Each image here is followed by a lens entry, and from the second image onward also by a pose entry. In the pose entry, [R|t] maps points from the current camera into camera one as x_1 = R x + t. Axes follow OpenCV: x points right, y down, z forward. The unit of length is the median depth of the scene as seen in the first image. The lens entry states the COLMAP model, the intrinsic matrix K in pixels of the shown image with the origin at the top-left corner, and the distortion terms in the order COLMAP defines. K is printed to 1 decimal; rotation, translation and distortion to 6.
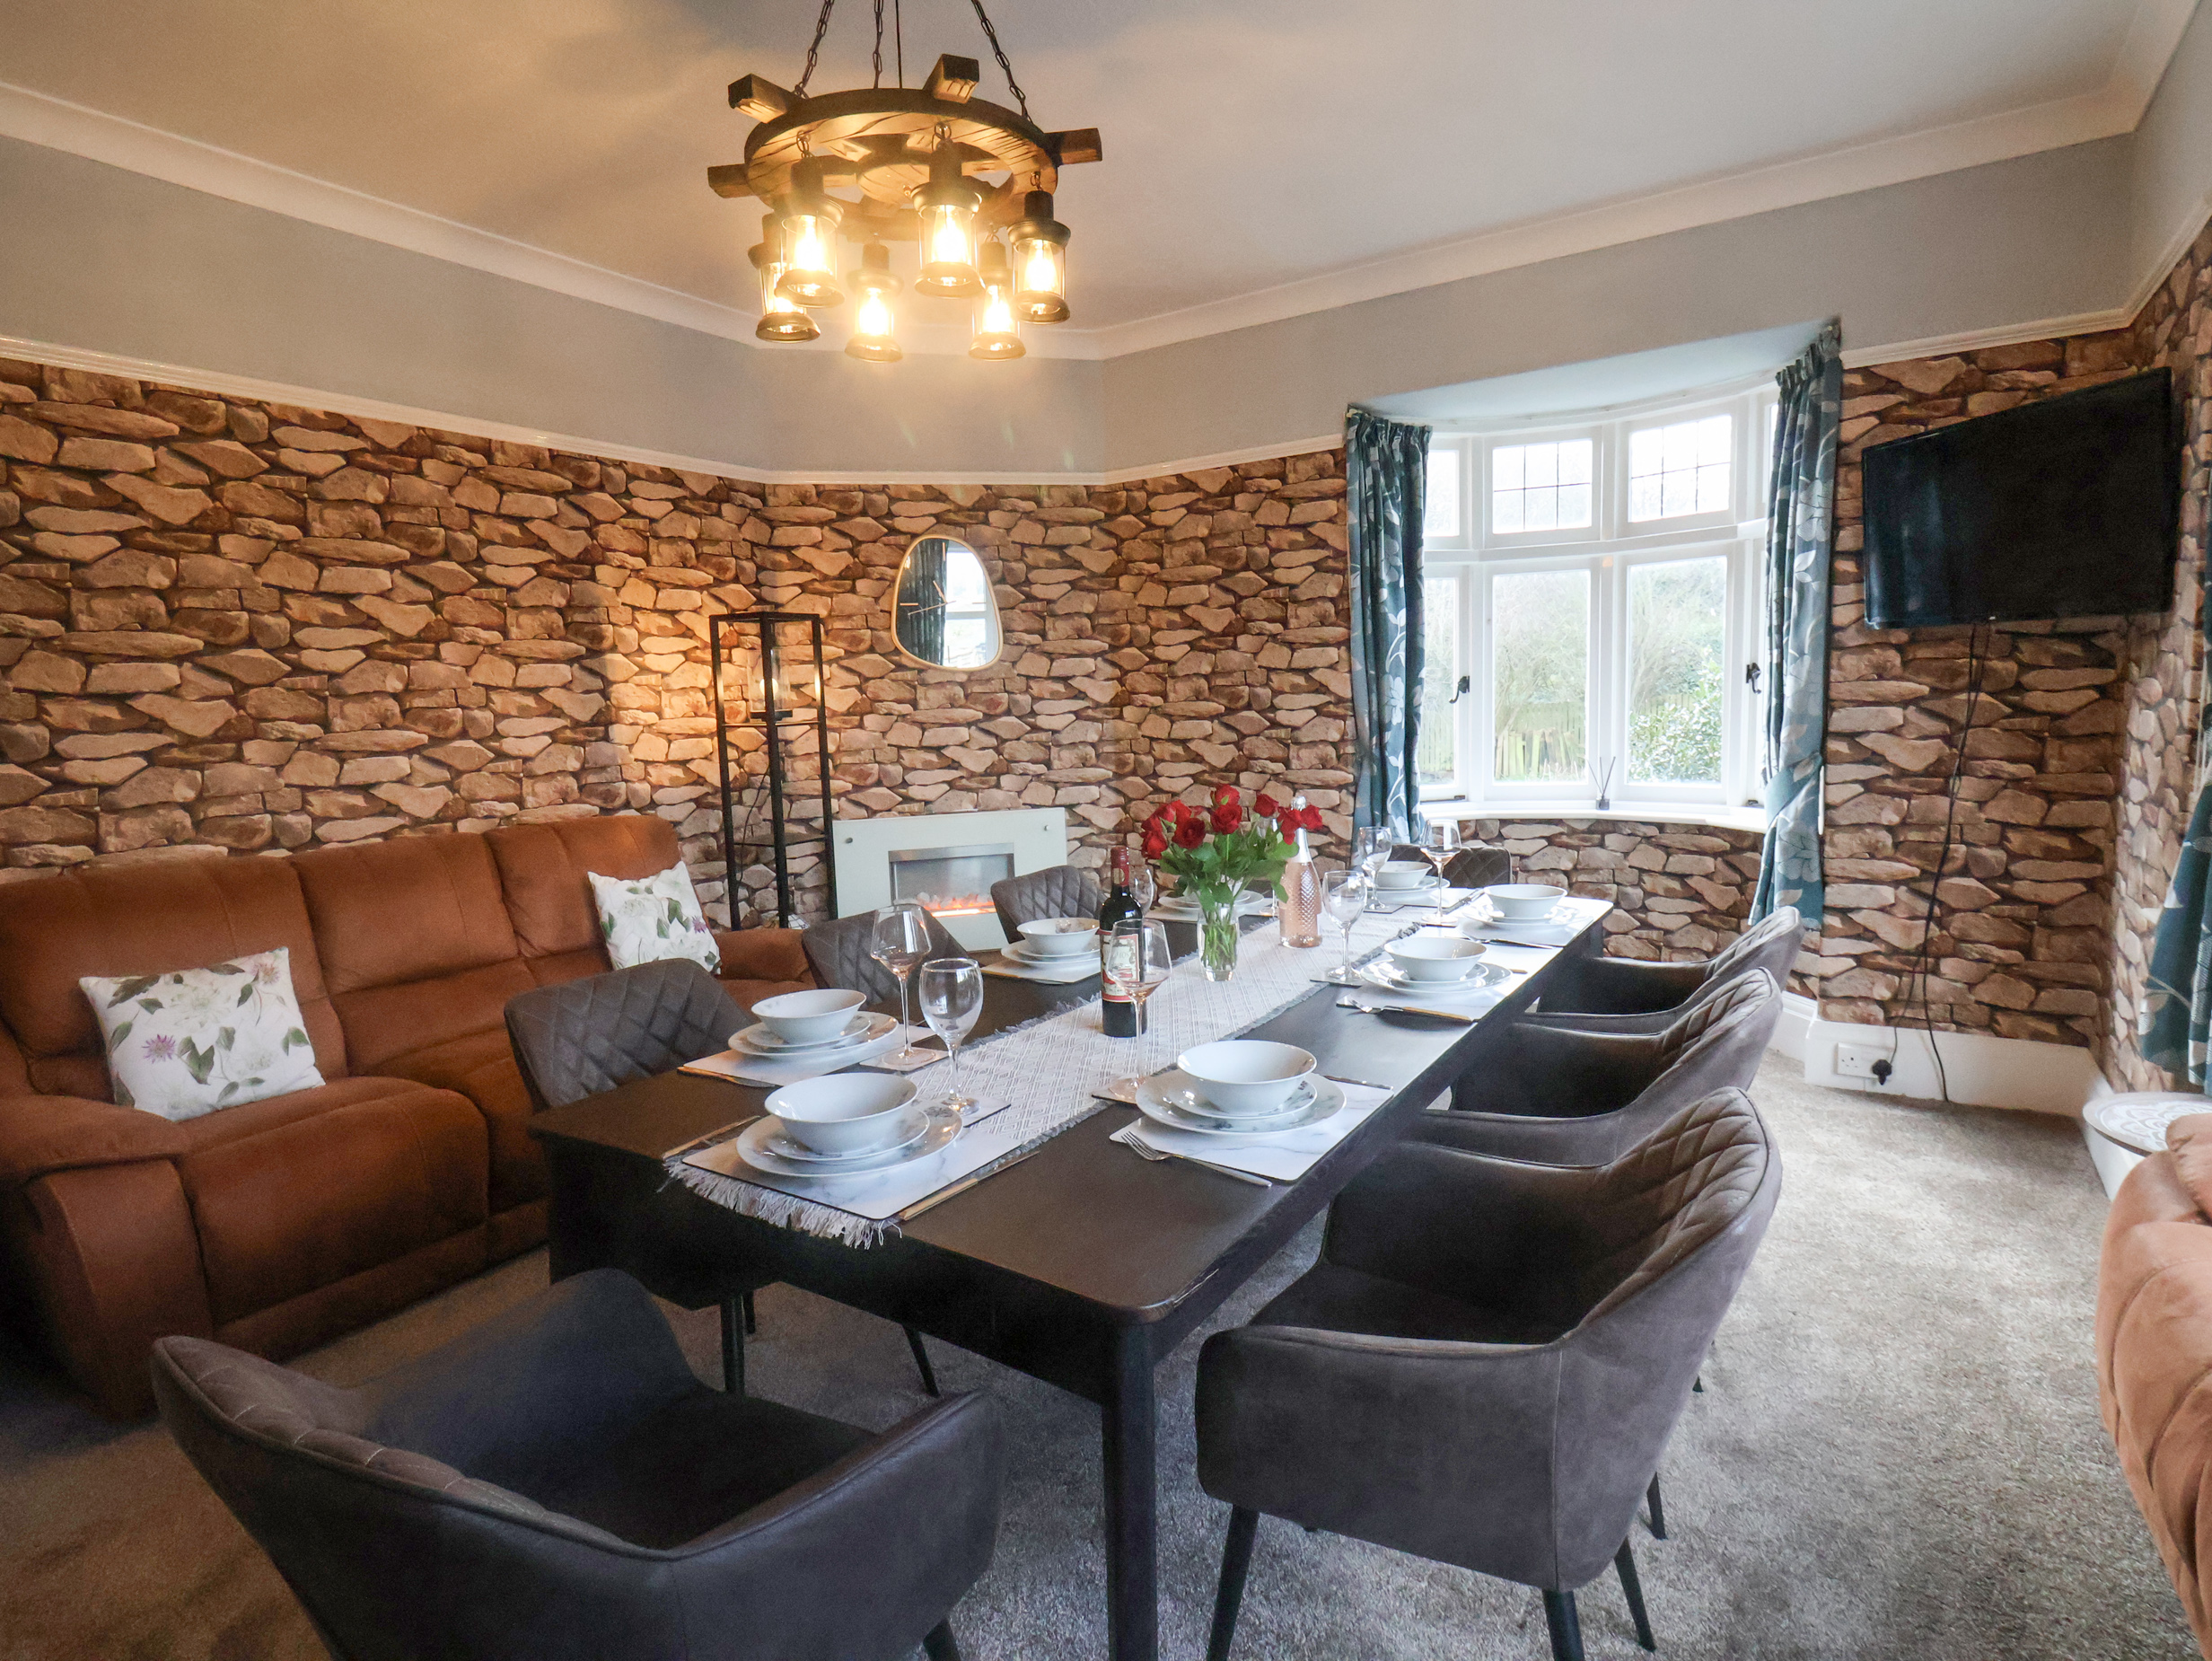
lens RADIAL K [[1164.3, 0, 1119.2], [0, 1164.3, 834.2], [0, 0, 1]] dist [0.004189, -0.013206]
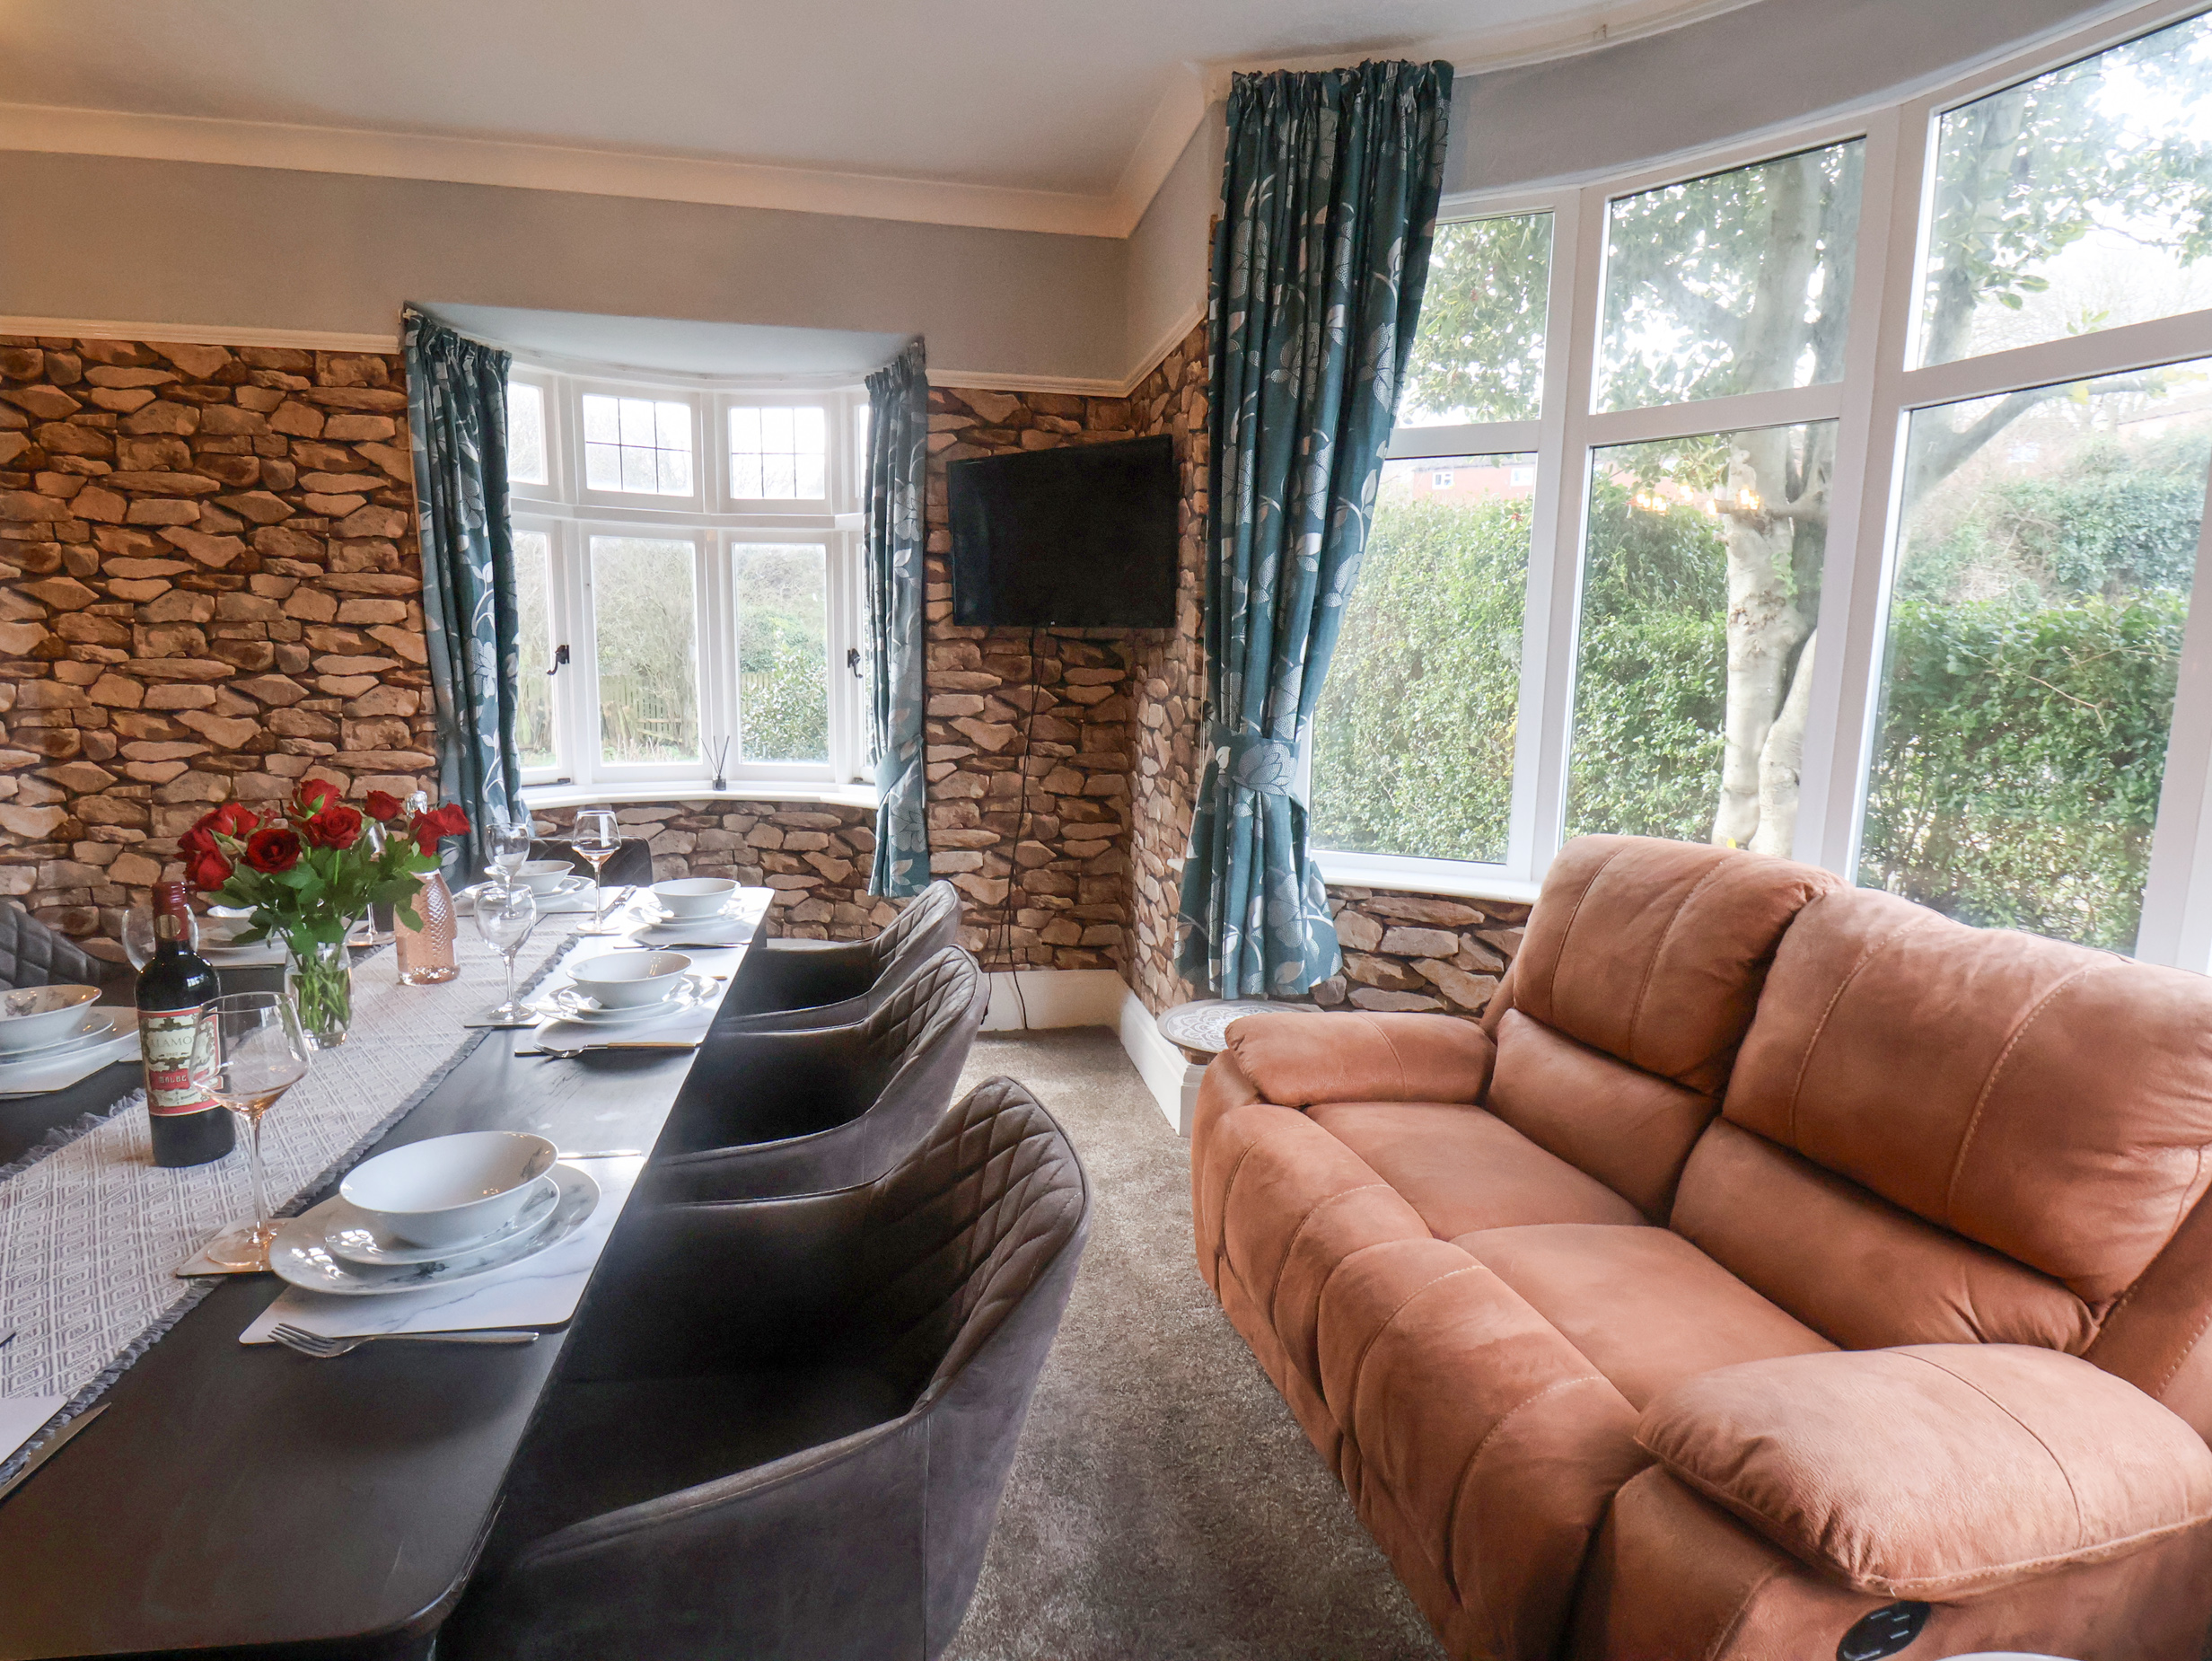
lens RADIAL K [[1164.3, 0, 1118.2], [0, 1164.3, 837.9], [0, 0, 1]] dist [0.004189, -0.013206]
pose [[0.718197, -0.055920, 0.693589, -0.035829], [0.038526, 0.998432, 0.040605, -0.010340], [-0.694773, -0.002441, 0.719225, 0.081371]]
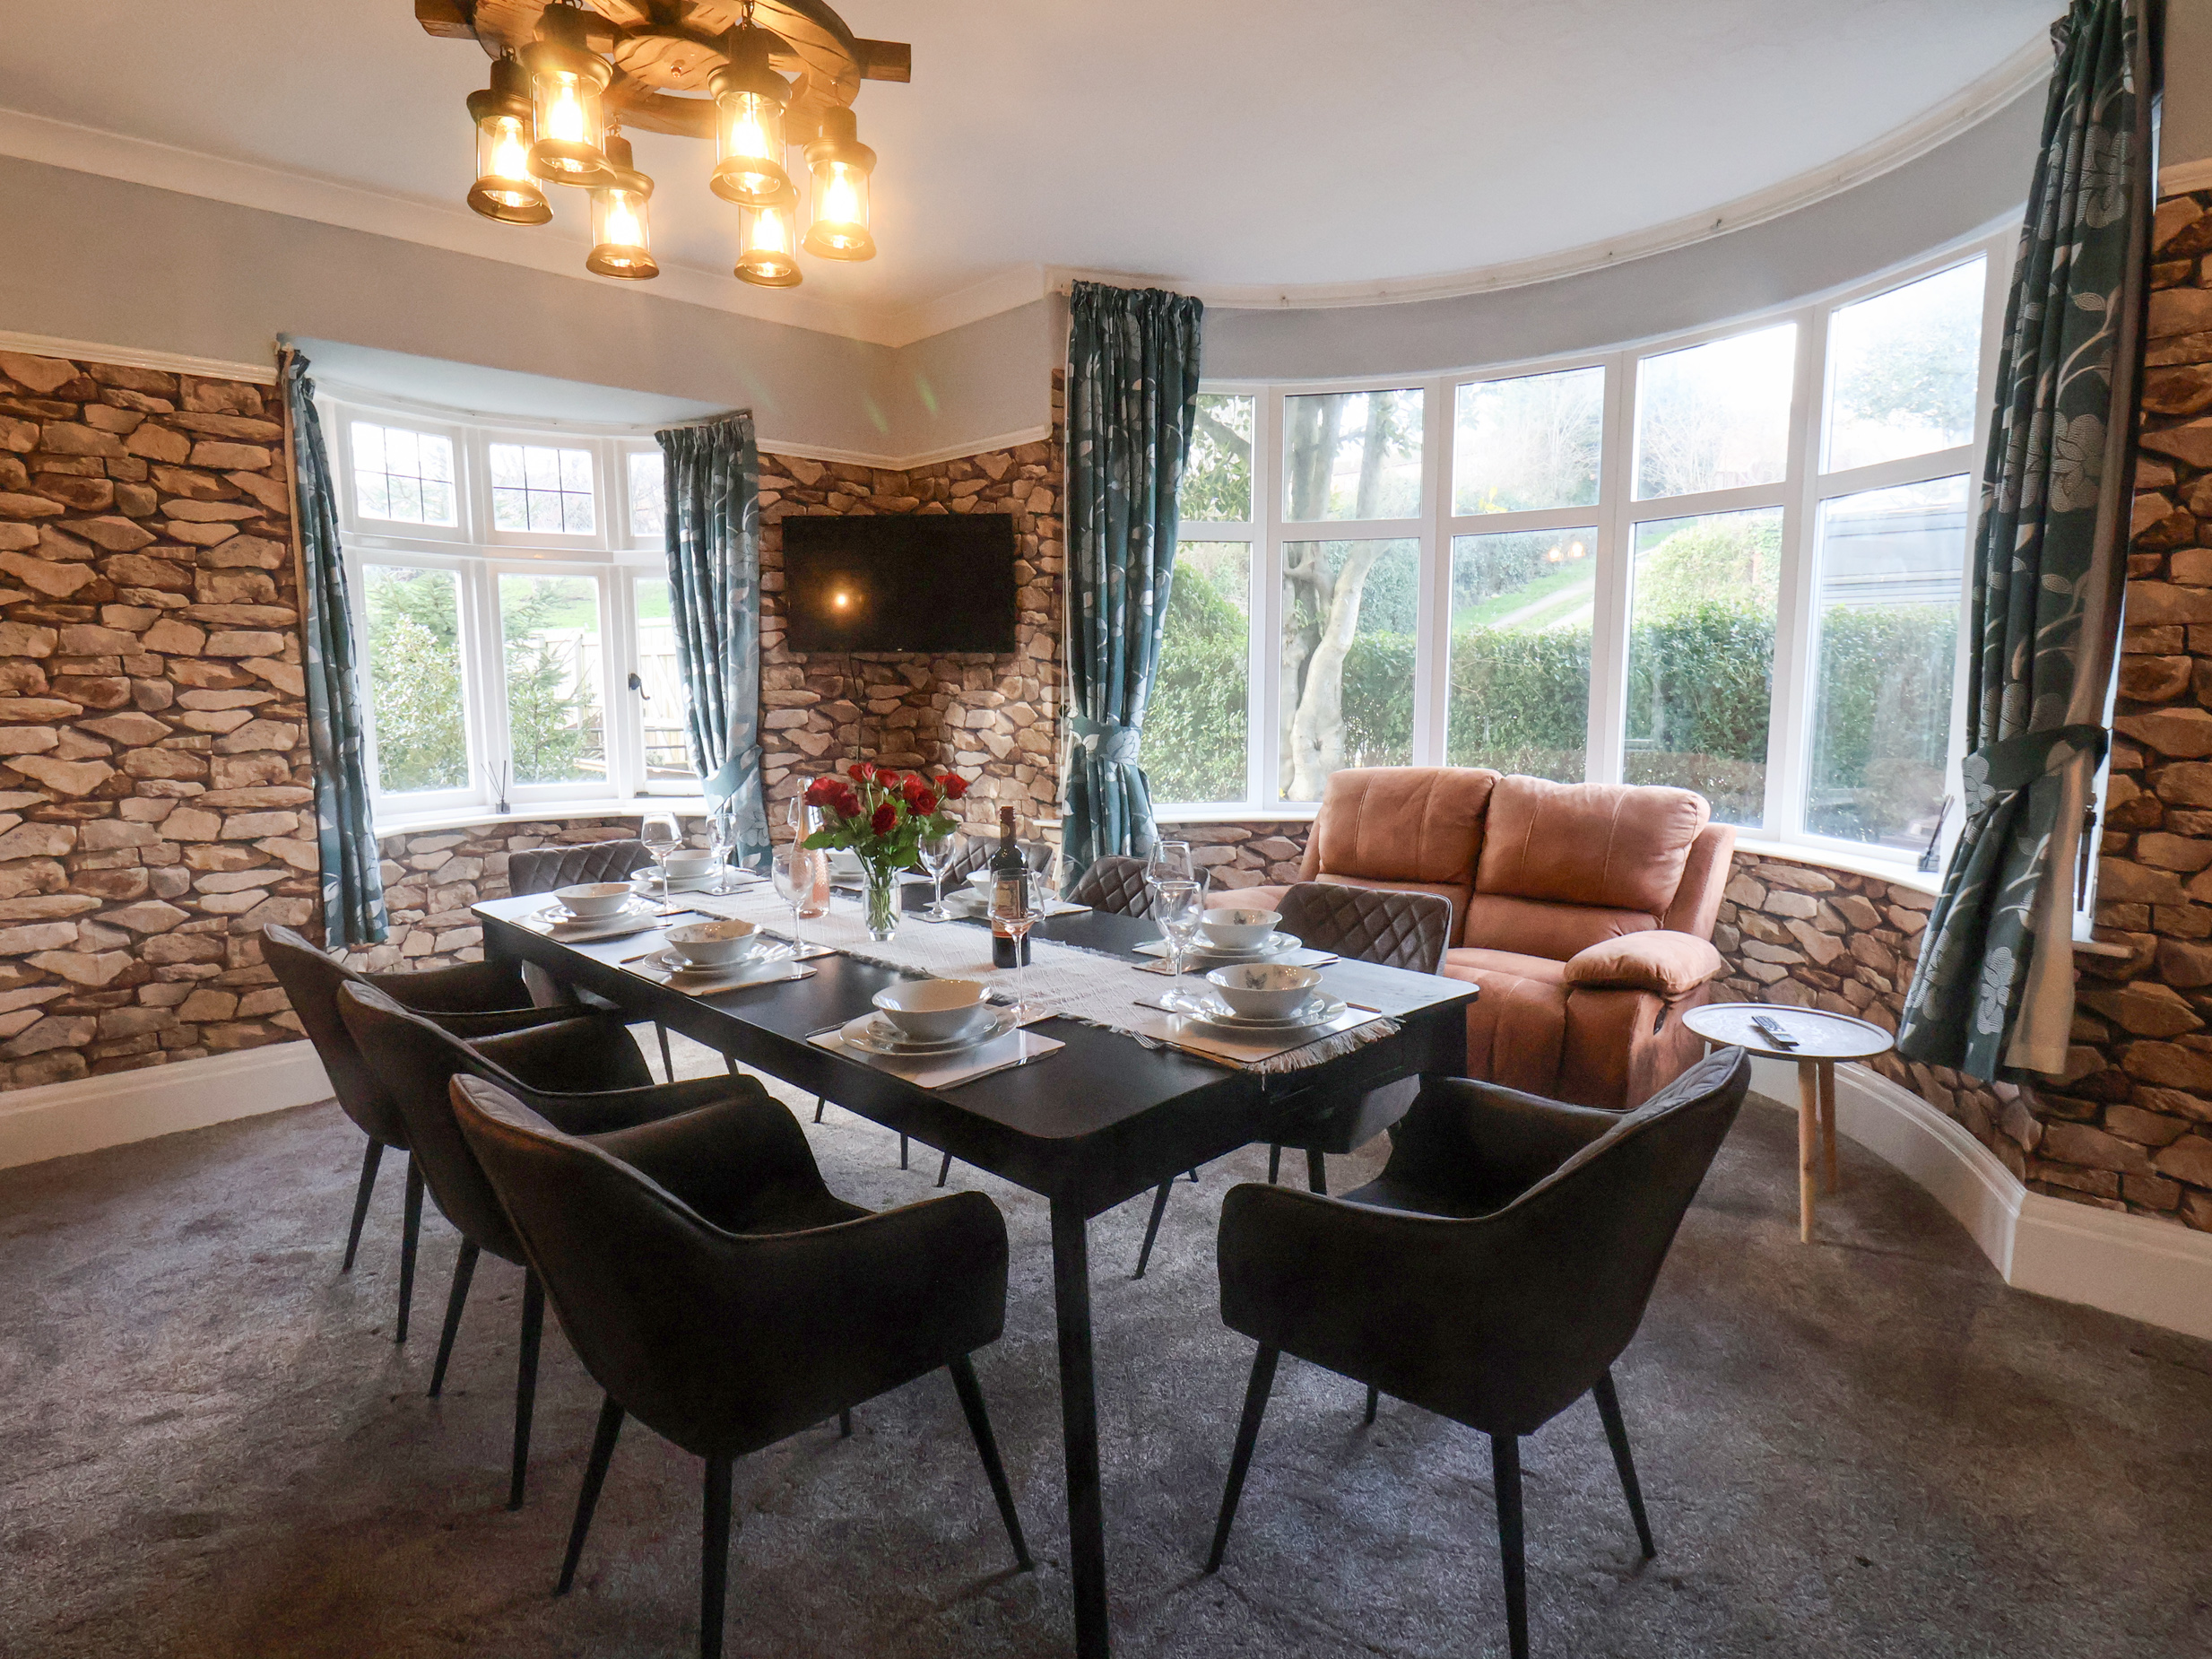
lens RADIAL K [[1164.3, 0, 1135.6], [0, 1164.3, 834.9], [0, 0, 1]] dist [0.004189, -0.013206]
pose [[0.220793, -0.092496, 0.970925, -0.593689], [0.112897, 0.991225, 0.068757, -0.014000], [-0.968765, 0.094434, 0.229298, 0.327128]]
